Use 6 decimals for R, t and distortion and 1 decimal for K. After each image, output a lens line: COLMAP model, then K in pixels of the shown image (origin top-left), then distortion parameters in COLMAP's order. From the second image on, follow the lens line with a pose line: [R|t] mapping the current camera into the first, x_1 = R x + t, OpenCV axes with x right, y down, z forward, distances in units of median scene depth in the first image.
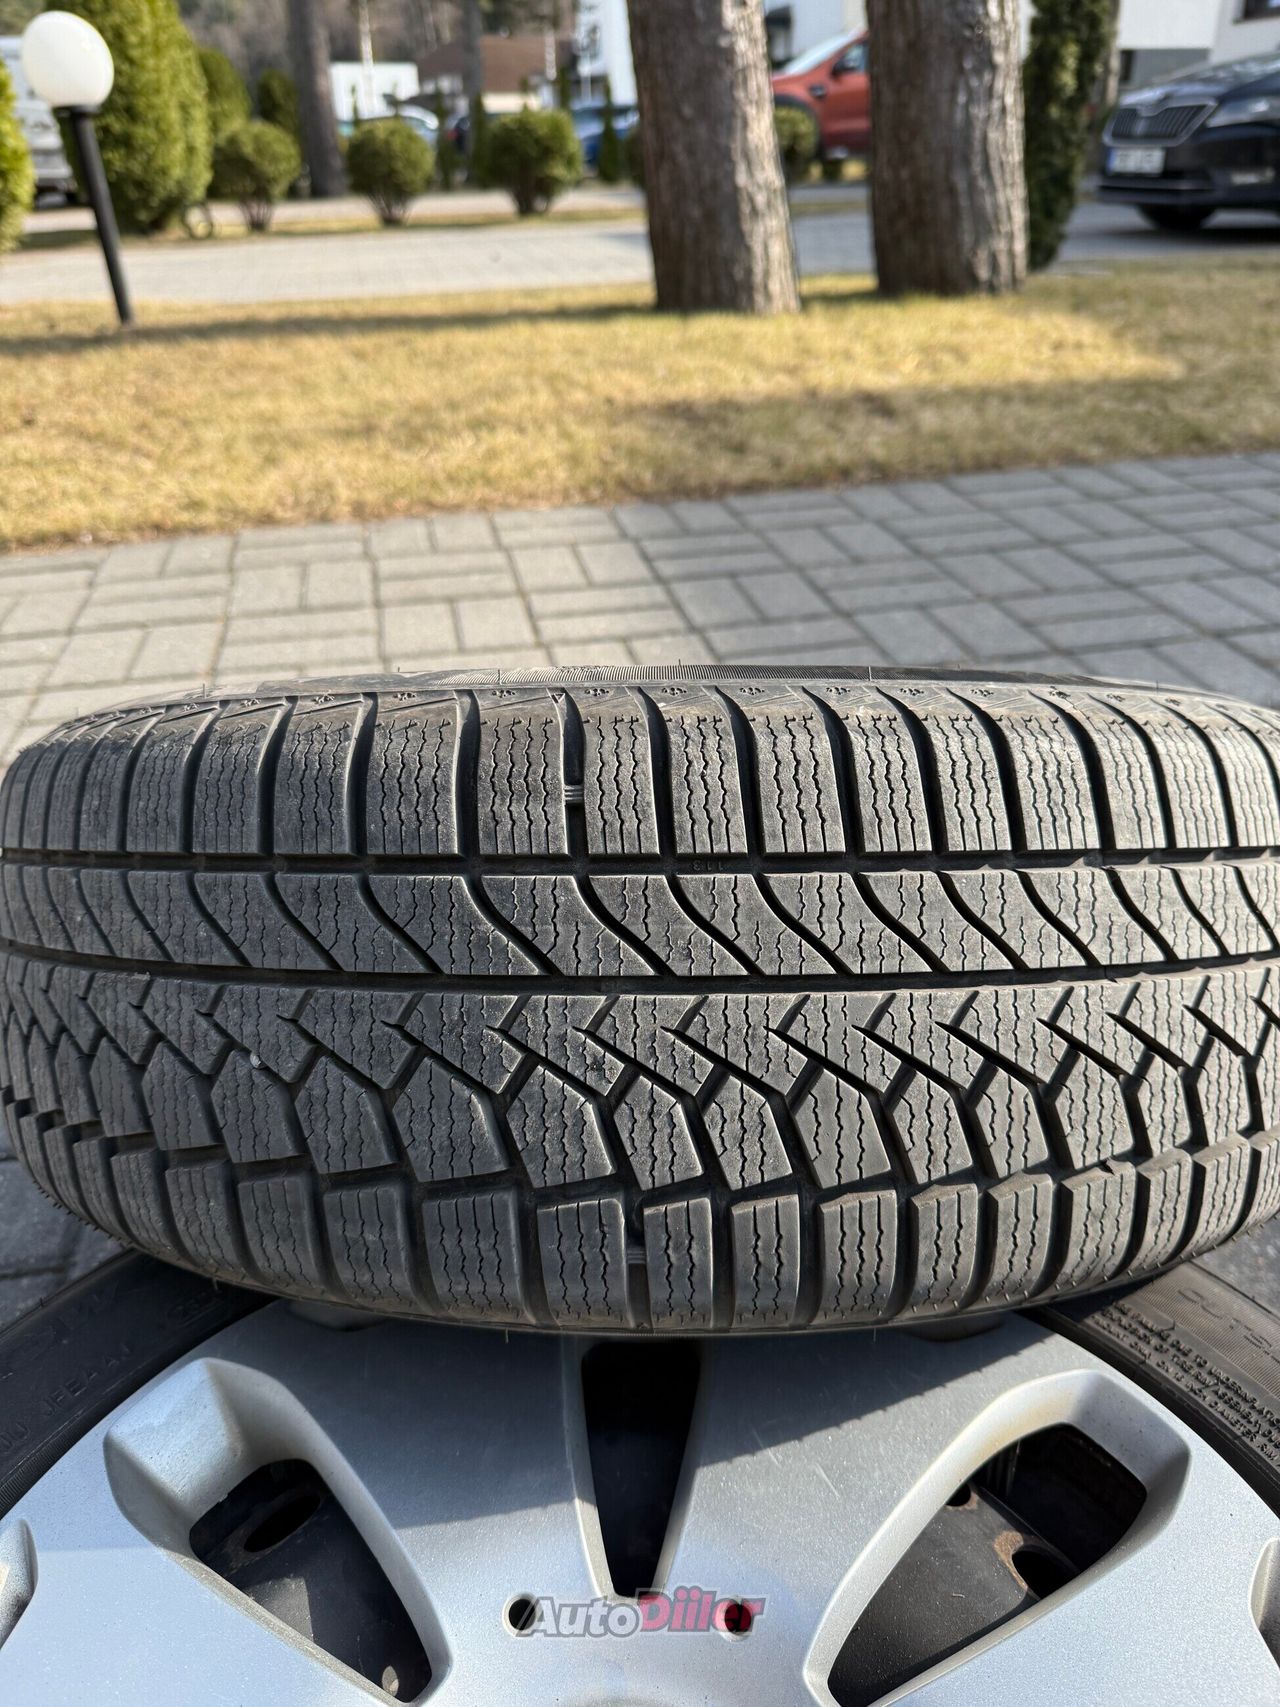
lens RADIAL K [[1307.8, 0, 640.0], [0, 1307.8, 853.5], [0, 0, 1]] dist [0.004485, 0.001625]
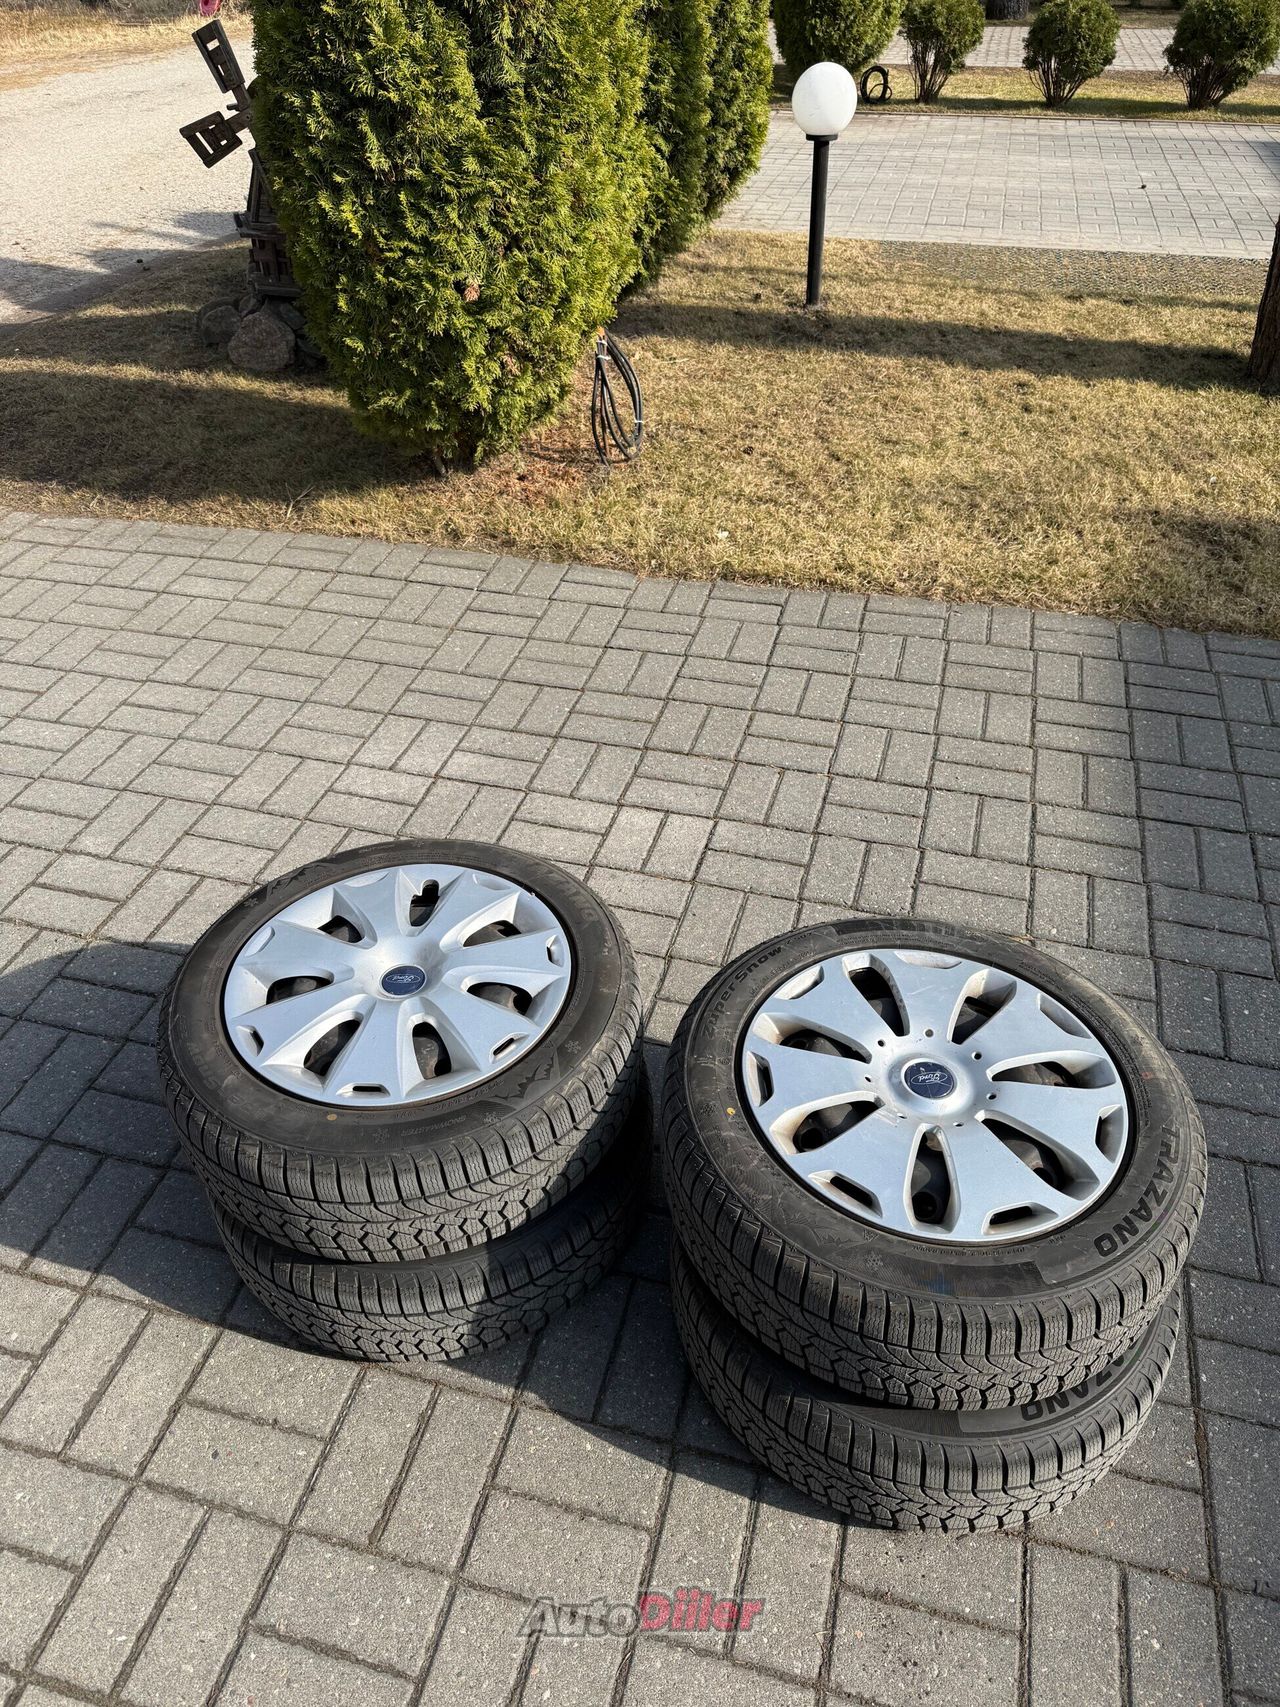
lens RADIAL K [[1307.8, 0, 640.0], [0, 1307.8, 853.5], [0, 0, 1]] dist [0.004485, 0.001625]
pose [[0.904203, 0.296315, -0.307594, 0.016211], [-0.248360, 0.950691, 0.185751, -0.157885], [0.347468, -0.091562, 0.933211, -0.531017]]
